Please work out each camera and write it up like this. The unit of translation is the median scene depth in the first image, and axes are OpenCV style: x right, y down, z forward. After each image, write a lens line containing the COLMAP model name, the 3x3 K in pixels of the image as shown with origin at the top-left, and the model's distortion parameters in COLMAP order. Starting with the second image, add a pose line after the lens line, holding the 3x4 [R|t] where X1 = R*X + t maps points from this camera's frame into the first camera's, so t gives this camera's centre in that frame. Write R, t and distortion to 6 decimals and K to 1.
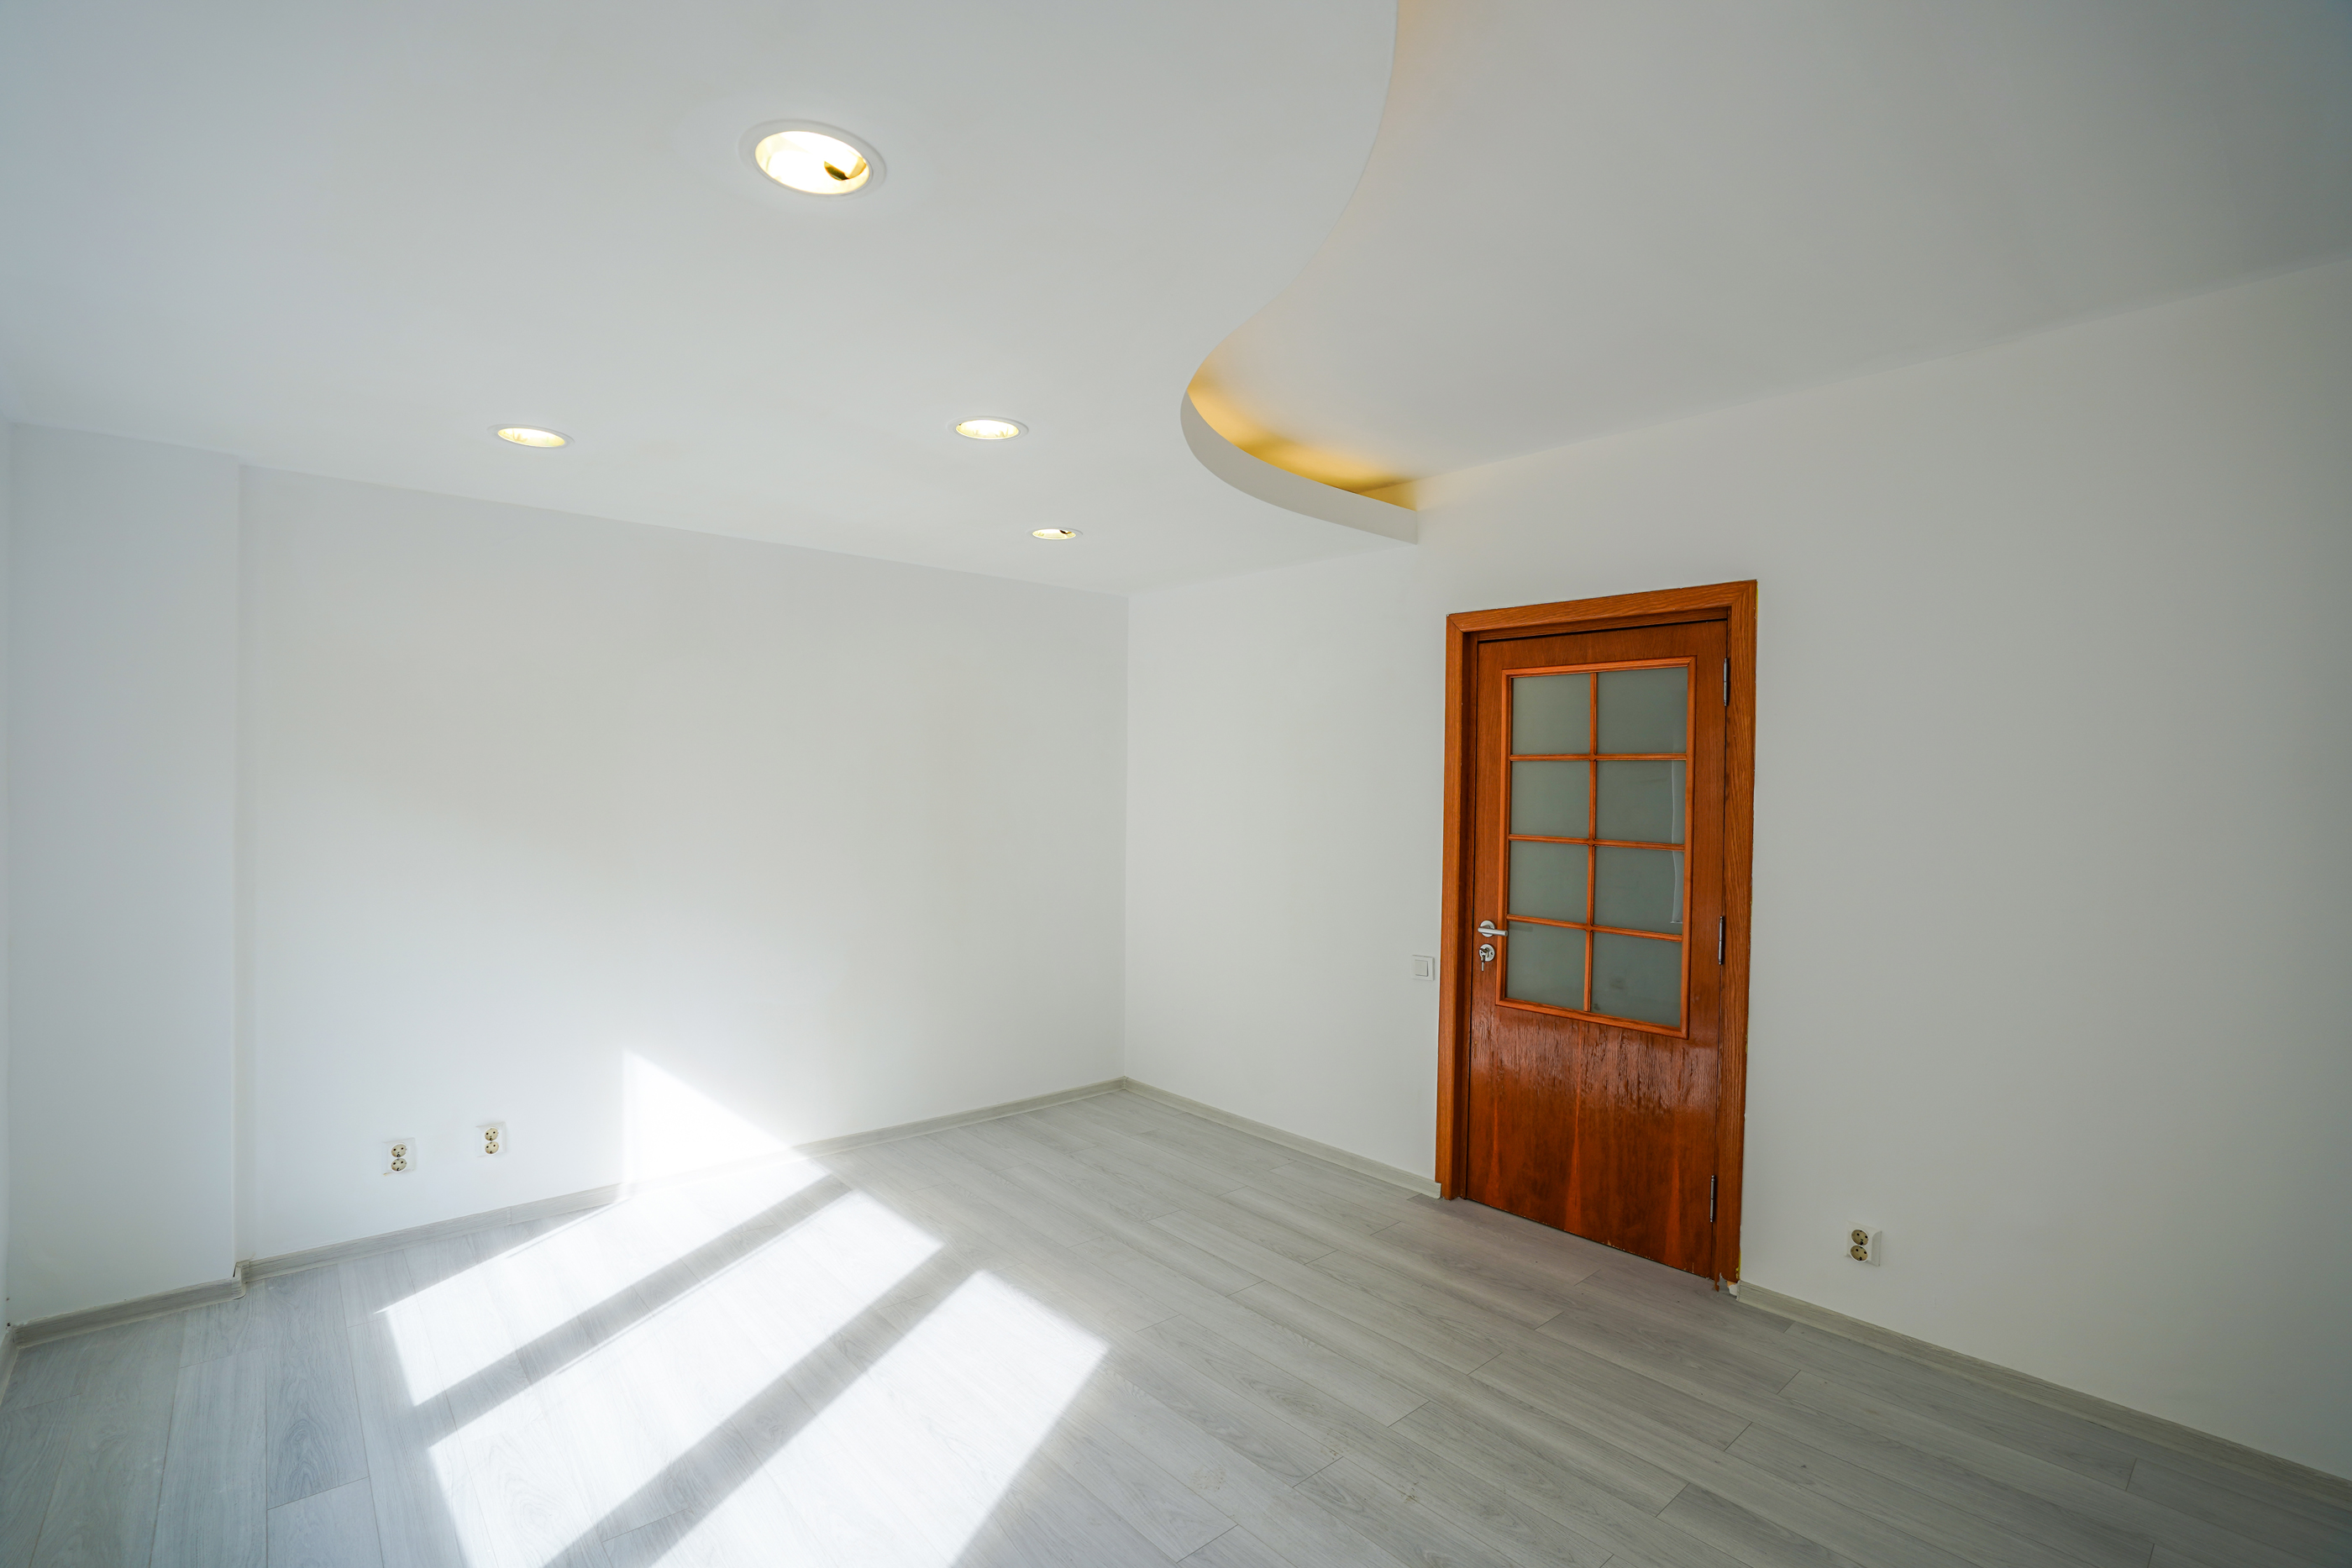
lens RADIAL K [[1073.6, 0, 1162.6], [0, 1073.6, 781.2], [0, 0, 1]] dist [-0.076183, 0.025639]
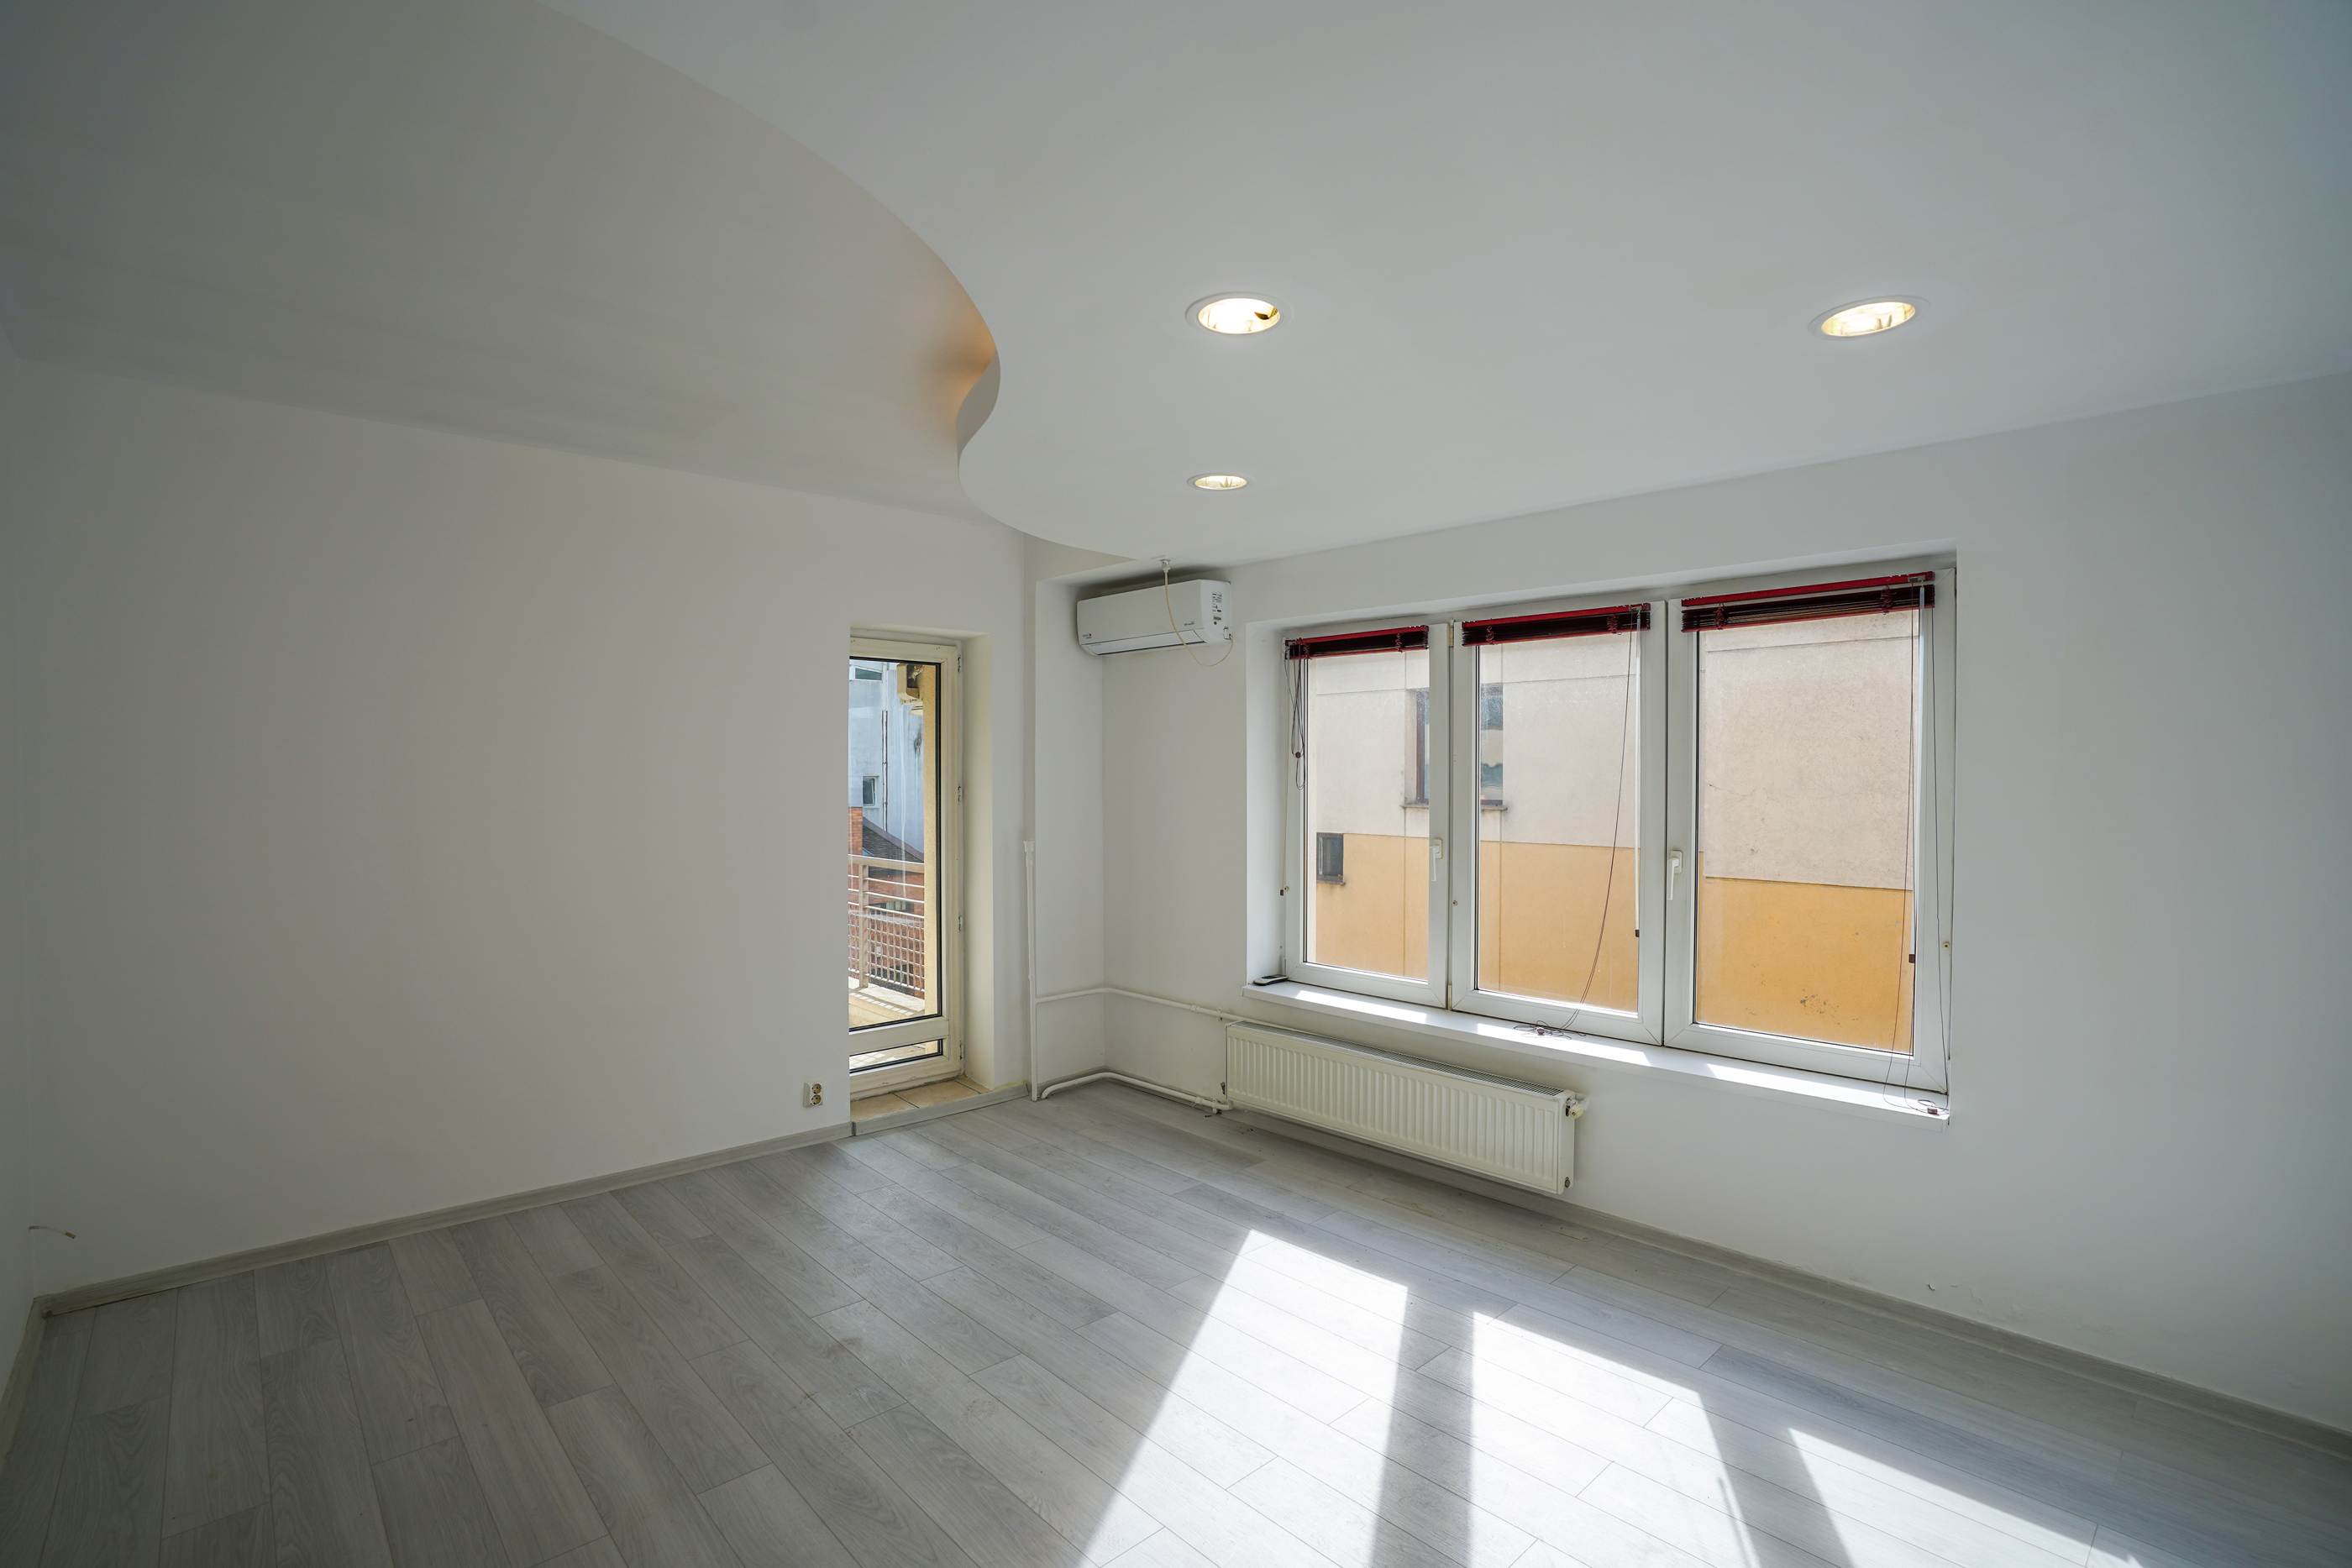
lens RADIAL K [[1098.6, 0, 1164.5], [0, 1098.6, 792.2], [0, 0, 1]] dist [-0.073824, 0.027583]
pose [[-0.999611, -0.013059, -0.024644, -0.077134], [-0.013649, 0.999620, 0.023956, -0.006197], [0.024322, 0.024283, -0.999409, 1.445350]]
